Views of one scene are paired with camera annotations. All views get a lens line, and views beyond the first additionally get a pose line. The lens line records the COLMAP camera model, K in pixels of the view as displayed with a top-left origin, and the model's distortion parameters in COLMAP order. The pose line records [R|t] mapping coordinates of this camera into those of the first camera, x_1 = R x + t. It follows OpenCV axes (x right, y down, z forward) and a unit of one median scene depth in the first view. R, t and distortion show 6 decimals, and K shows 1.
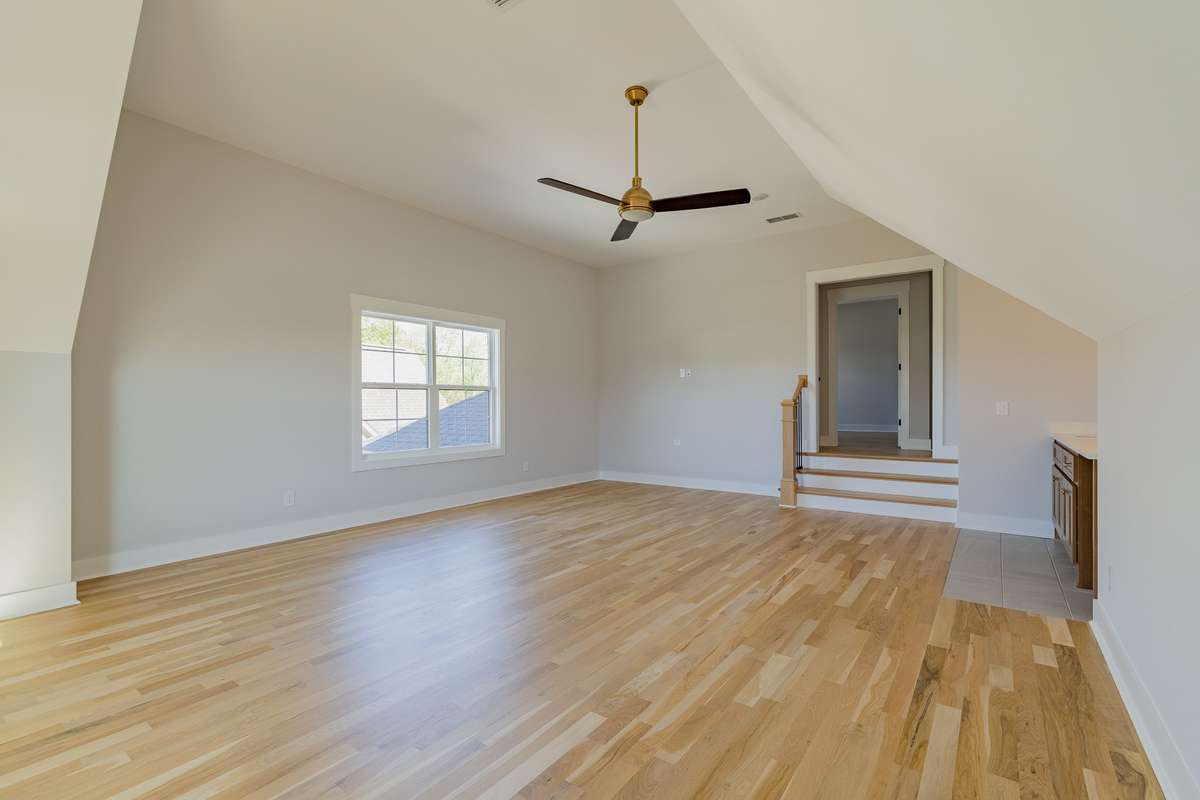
lens RADIAL K [[531.3, 0, 605.6], [0, 531.3, 404.1], [0, 0, 1]] dist [0.003551, -0.000017]
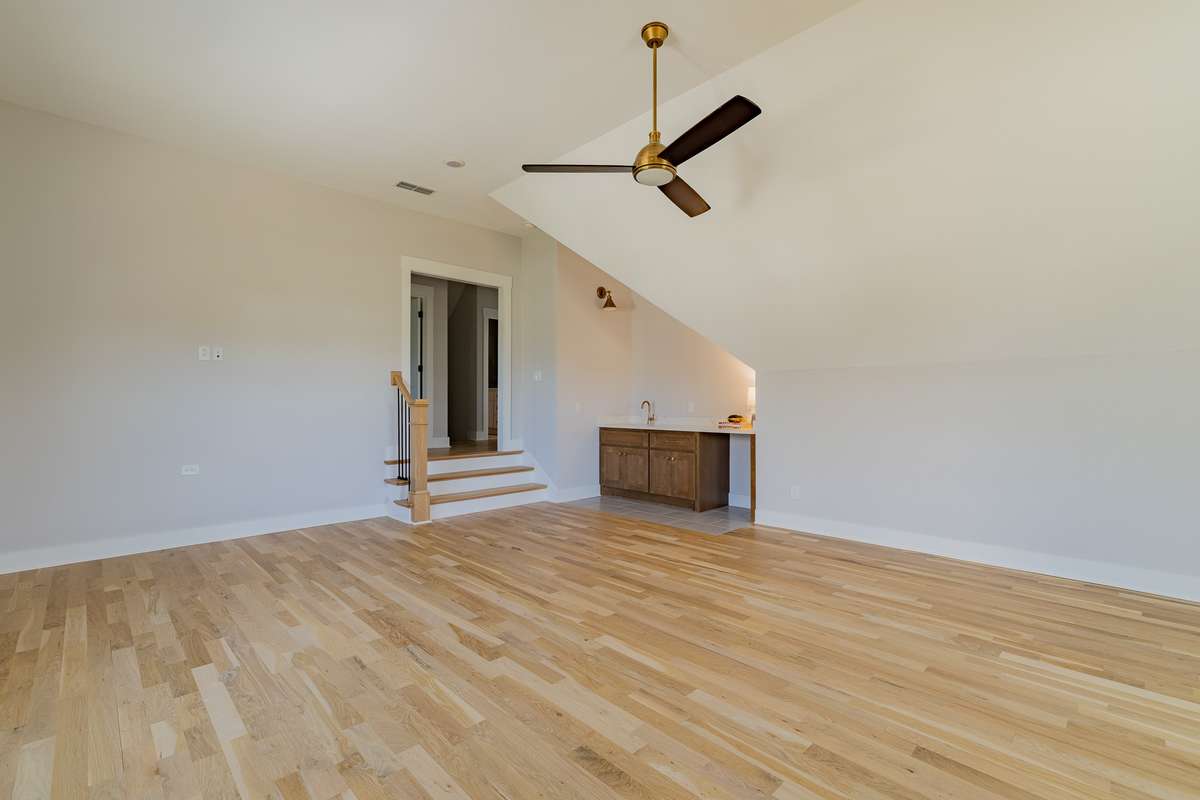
lens RADIAL K [[531.3, 0, 599.6], [0, 531.3, 400.4], [0, 0, 1]] dist [0.003551, -0.000017]
pose [[0.167113, 0.008323, 0.985903, -0.748505], [0.000903, 0.999963, -0.008595, 0.000834], [-0.985937, 0.002326, 0.167099, 0.915688]]
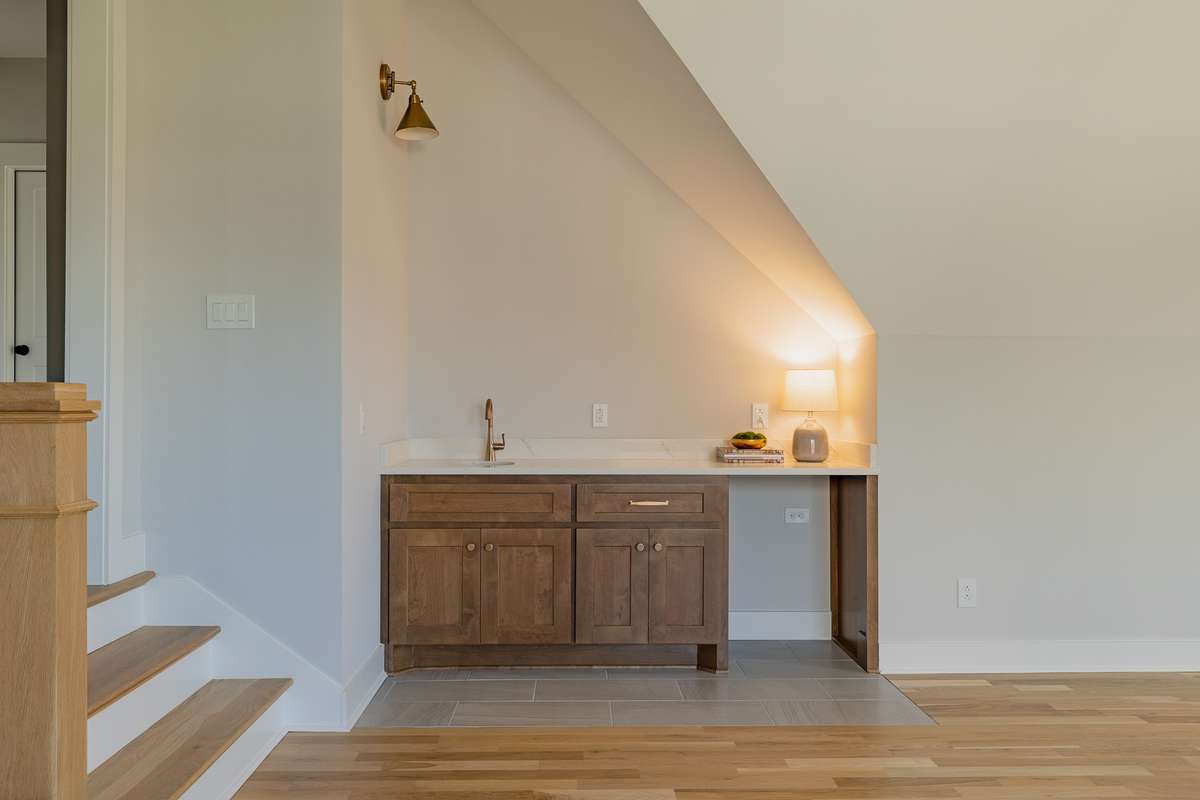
lens RADIAL K [[949.0, 0, 597.0], [0, 949.0, 402.4], [0, 0, 1]] dist [-0.004975, 0.001068]
pose [[-0.603013, 0.013049, 0.797625, 0.000141], [0.002850, 0.999895, -0.014204, 0.008661], [-0.797726, -0.006292, -0.602987, 1.674740]]
